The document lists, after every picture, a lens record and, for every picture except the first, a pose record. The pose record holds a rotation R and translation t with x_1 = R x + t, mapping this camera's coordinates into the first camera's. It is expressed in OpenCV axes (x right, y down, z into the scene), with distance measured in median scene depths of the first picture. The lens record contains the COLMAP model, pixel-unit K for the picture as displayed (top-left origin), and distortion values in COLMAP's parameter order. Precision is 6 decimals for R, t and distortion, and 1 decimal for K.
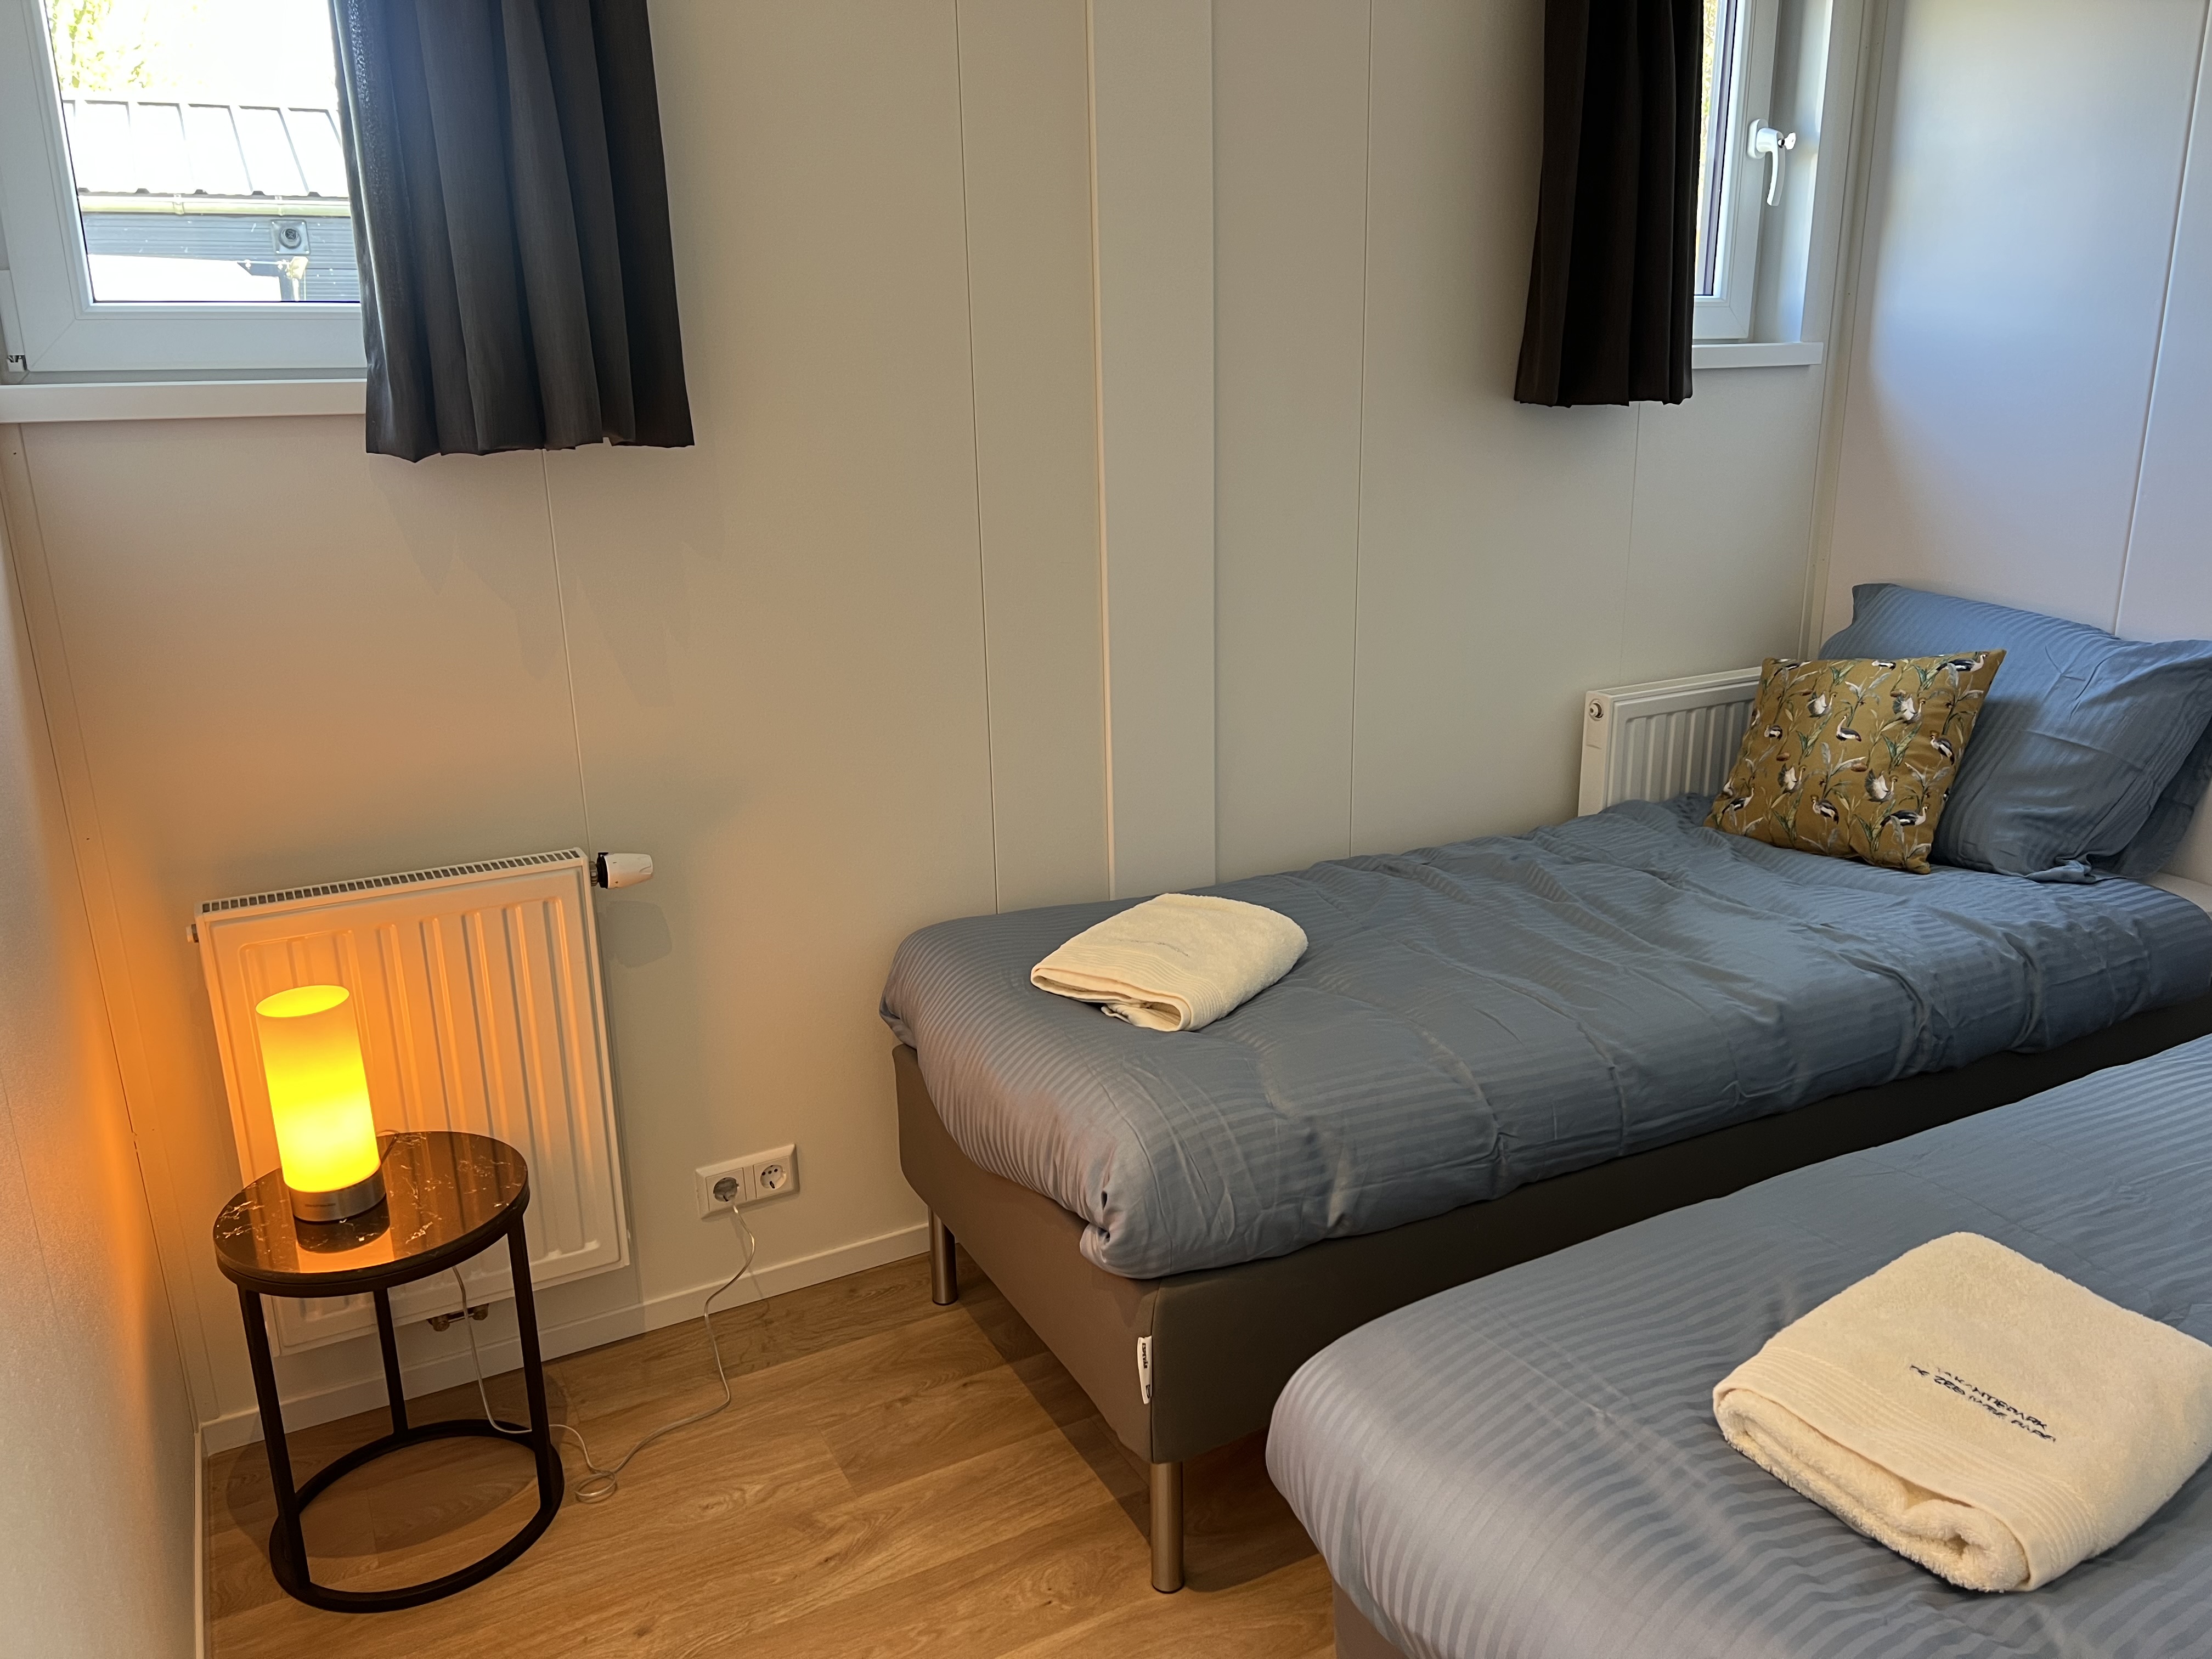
lens RADIAL K [[1677.7, 0, 1110.6], [0, 1677.7, 832.6], [0, 0, 1]] dist [0.079453, -0.084932]
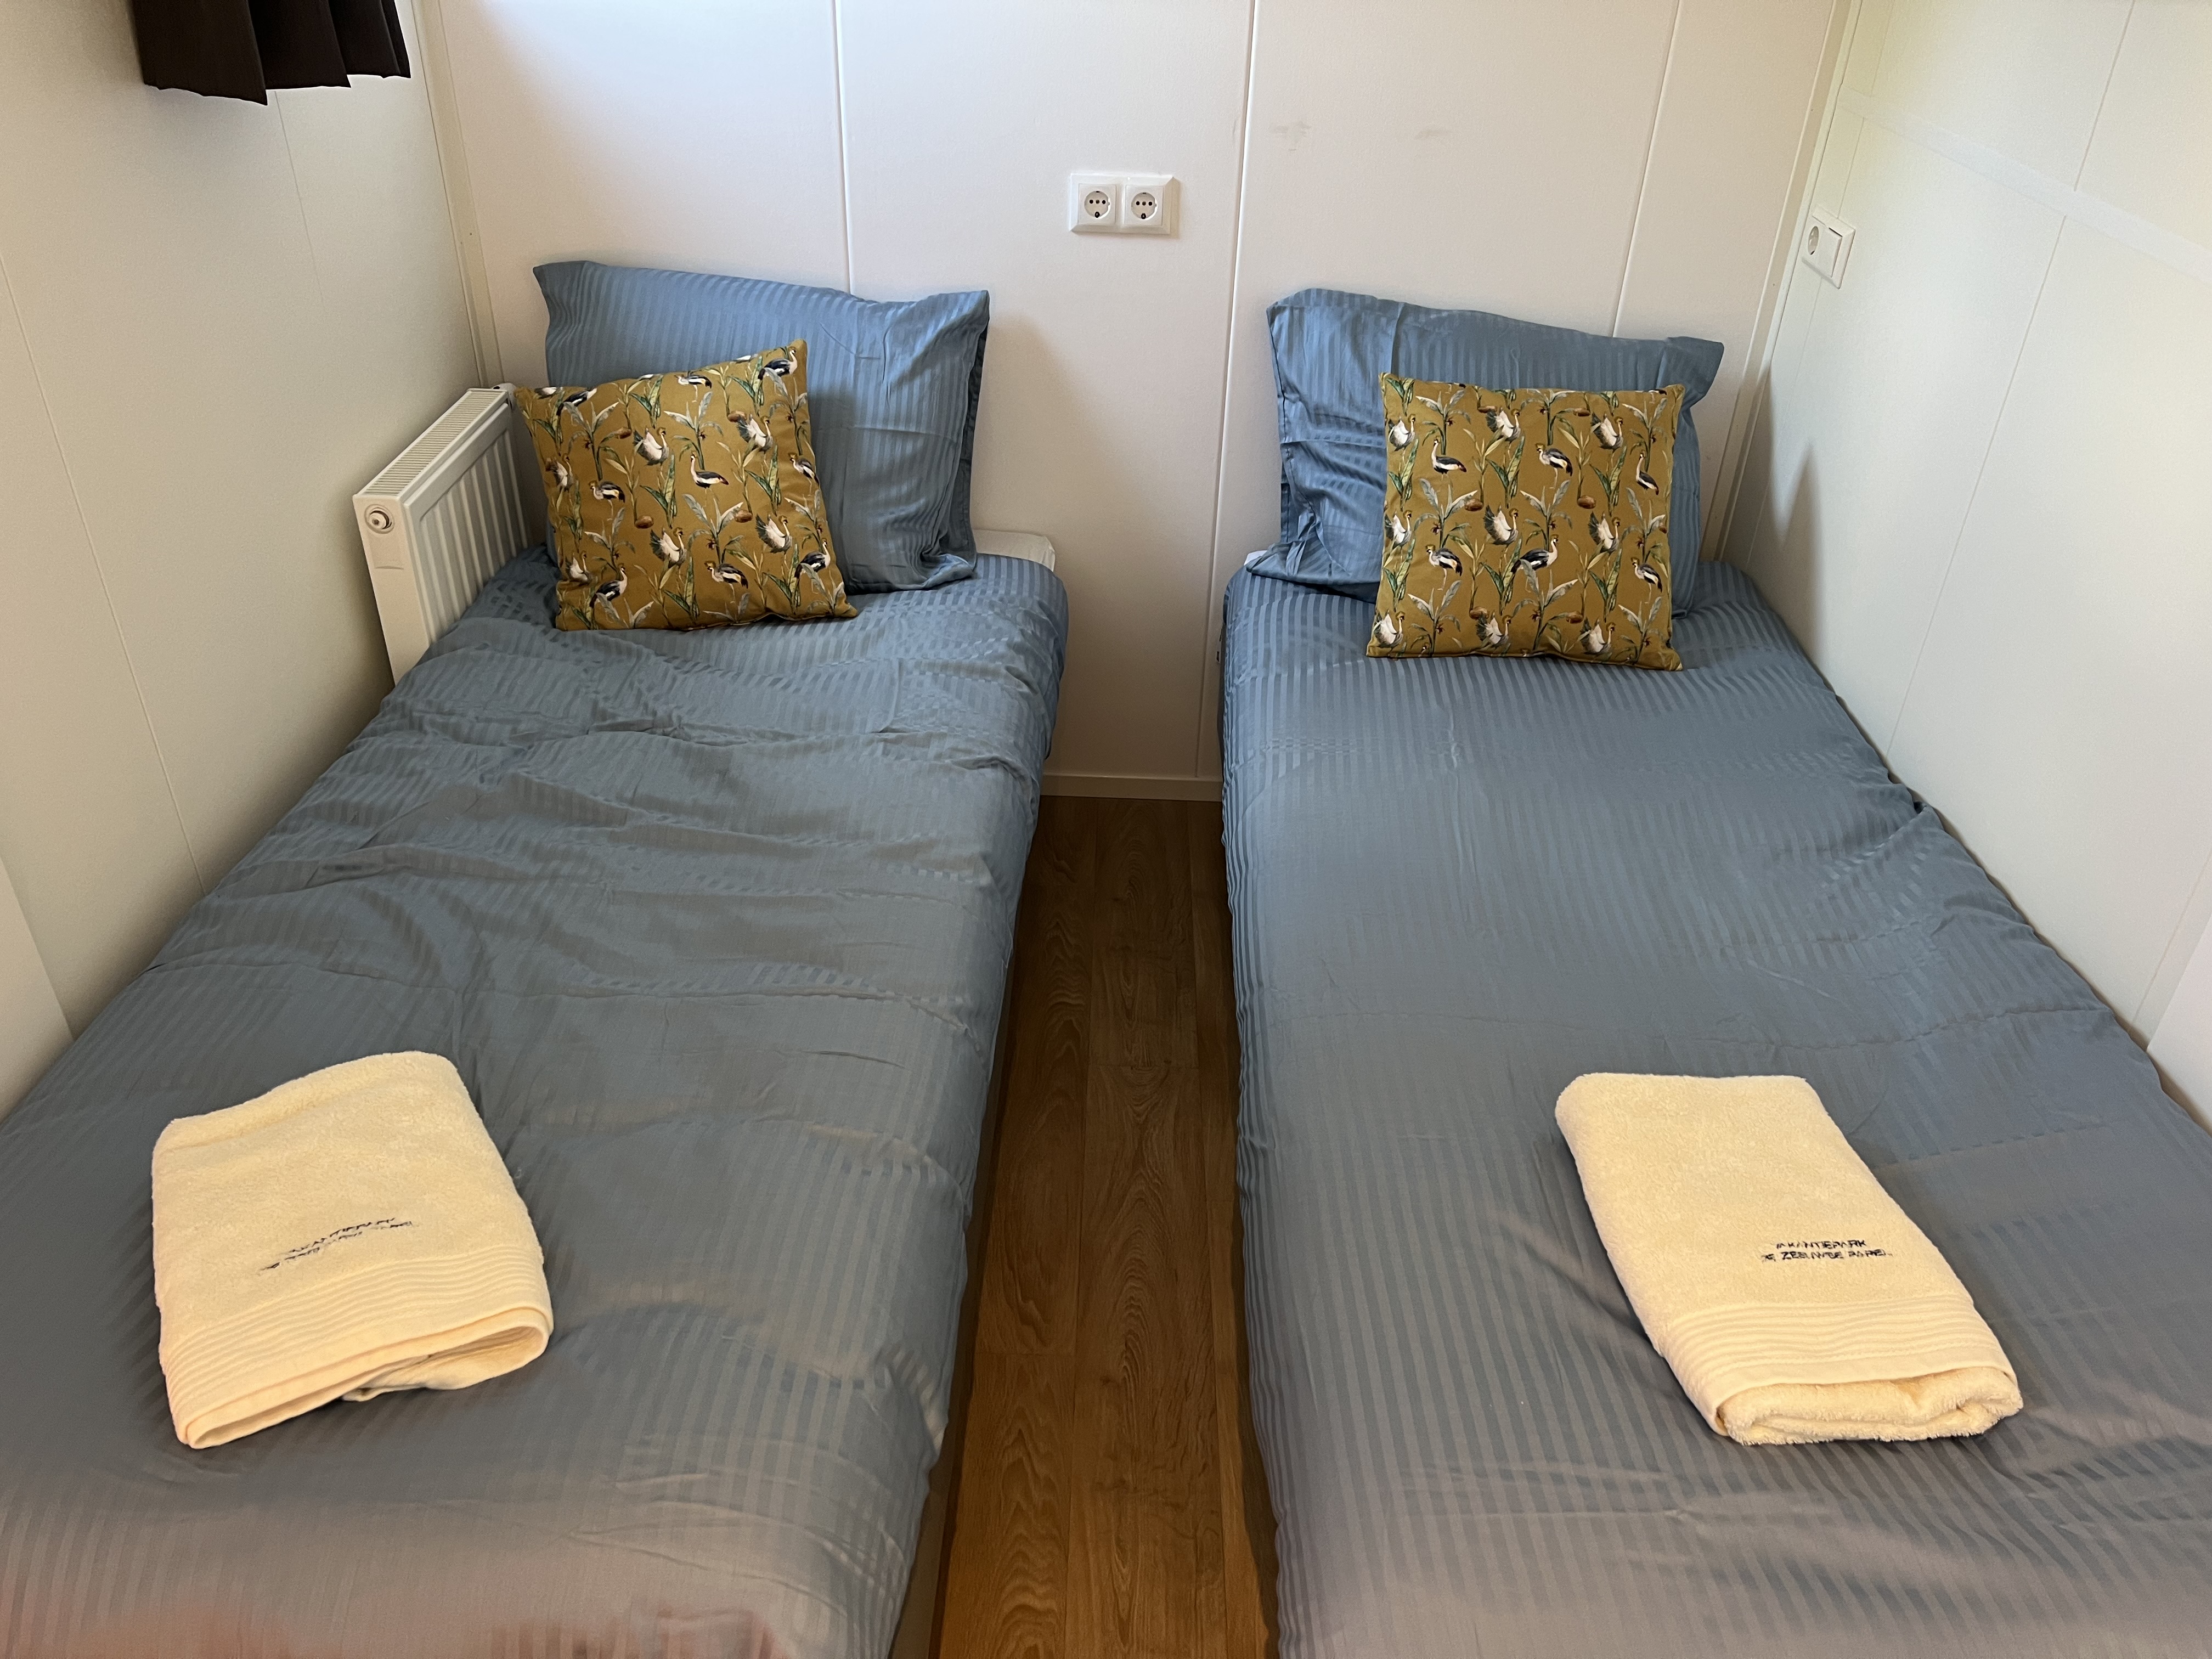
lens RADIAL K [[1677.7, 0, 1100.6], [0, 1677.7, 836.0], [0, 0, 1]] dist [0.079453, -0.084932]
pose [[0.485870, -0.439061, 0.755748, -0.190281], [0.201826, 0.897661, 0.391754, -0.195428], [-0.850410, -0.037812, 0.524760, 0.403628]]
